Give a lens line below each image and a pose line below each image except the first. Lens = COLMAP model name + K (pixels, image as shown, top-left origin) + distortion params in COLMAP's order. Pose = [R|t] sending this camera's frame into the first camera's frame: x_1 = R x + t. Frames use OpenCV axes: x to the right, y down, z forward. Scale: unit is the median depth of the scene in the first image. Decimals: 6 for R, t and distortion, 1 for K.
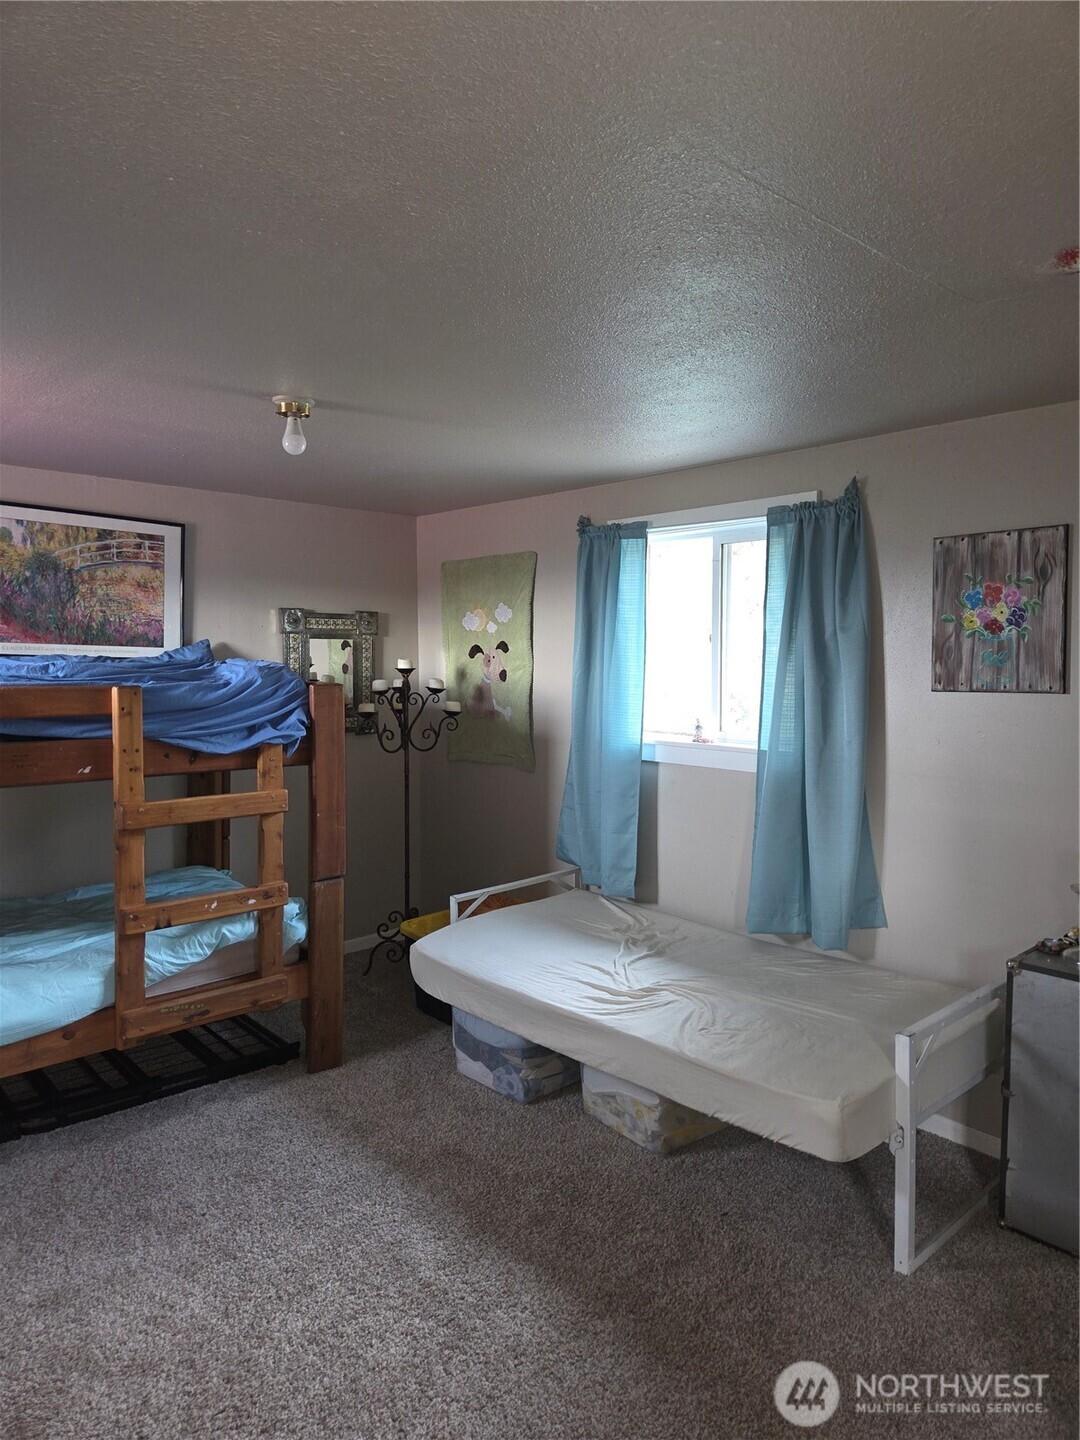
lens RADIAL K [[966.1, 0, 546.5], [0, 966.1, 711.0], [0, 0, 1]] dist [0.076420, -0.060357]
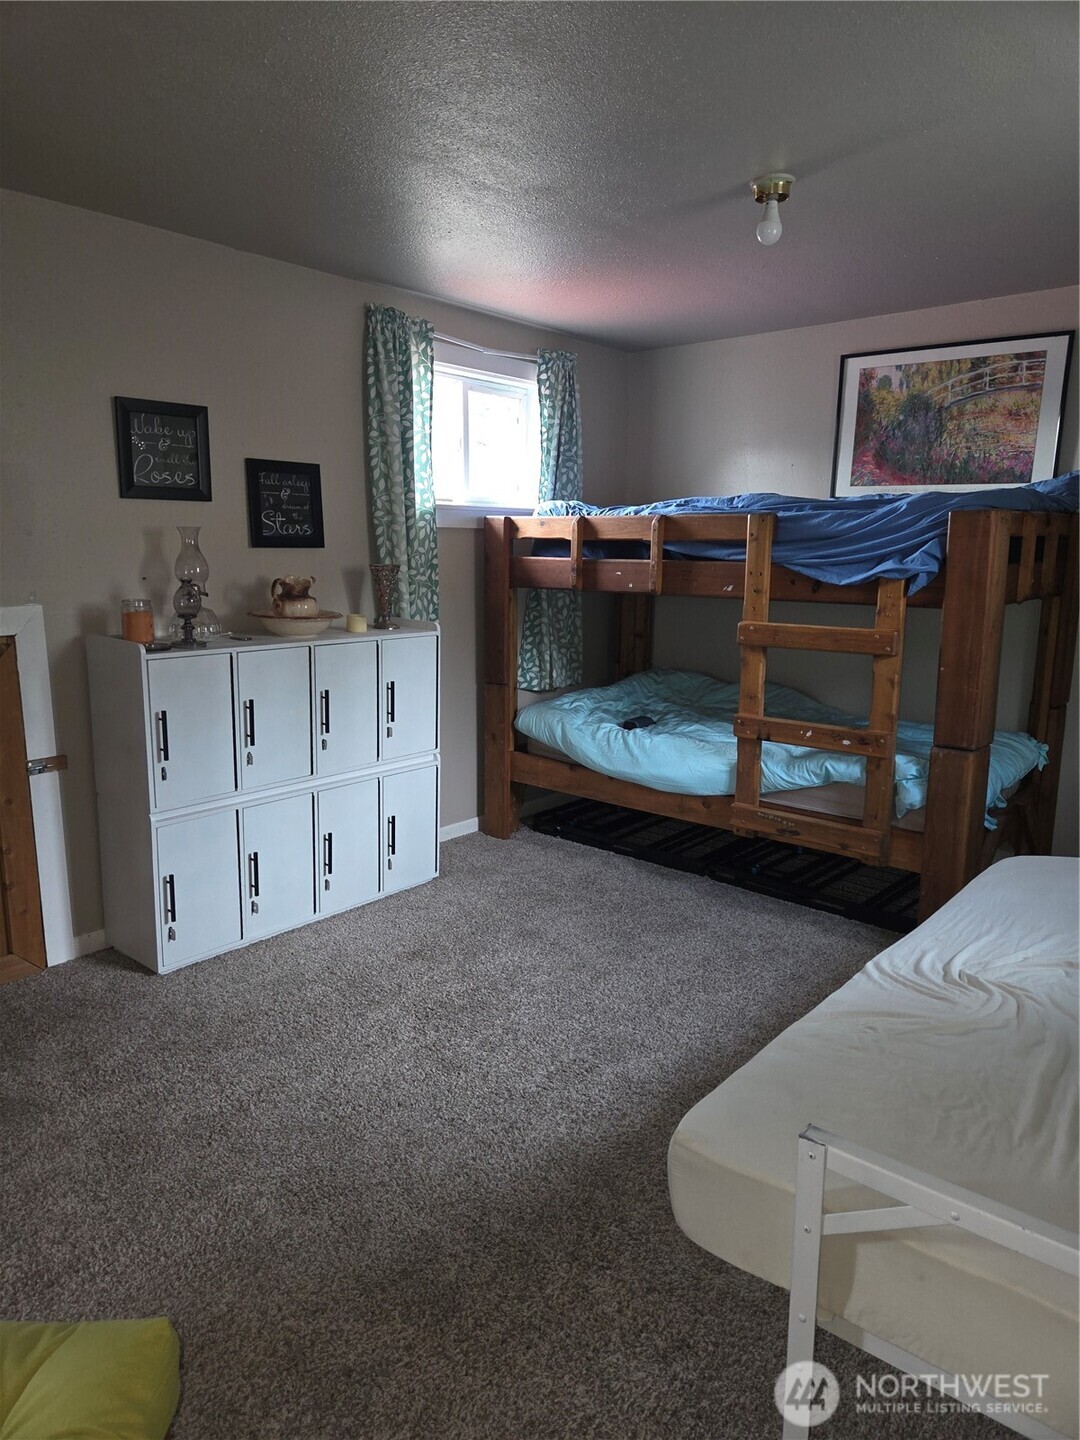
lens RADIAL K [[966.1, 0, 545.6], [0, 966.1, 718.5], [0, 0, 1]] dist [0.076420, -0.060357]
pose [[0.120098, 0.172440, -0.977671, 0.567622], [-0.061714, 0.984191, 0.166009, 0.030186], [0.990842, 0.040399, 0.128841, 0.555471]]
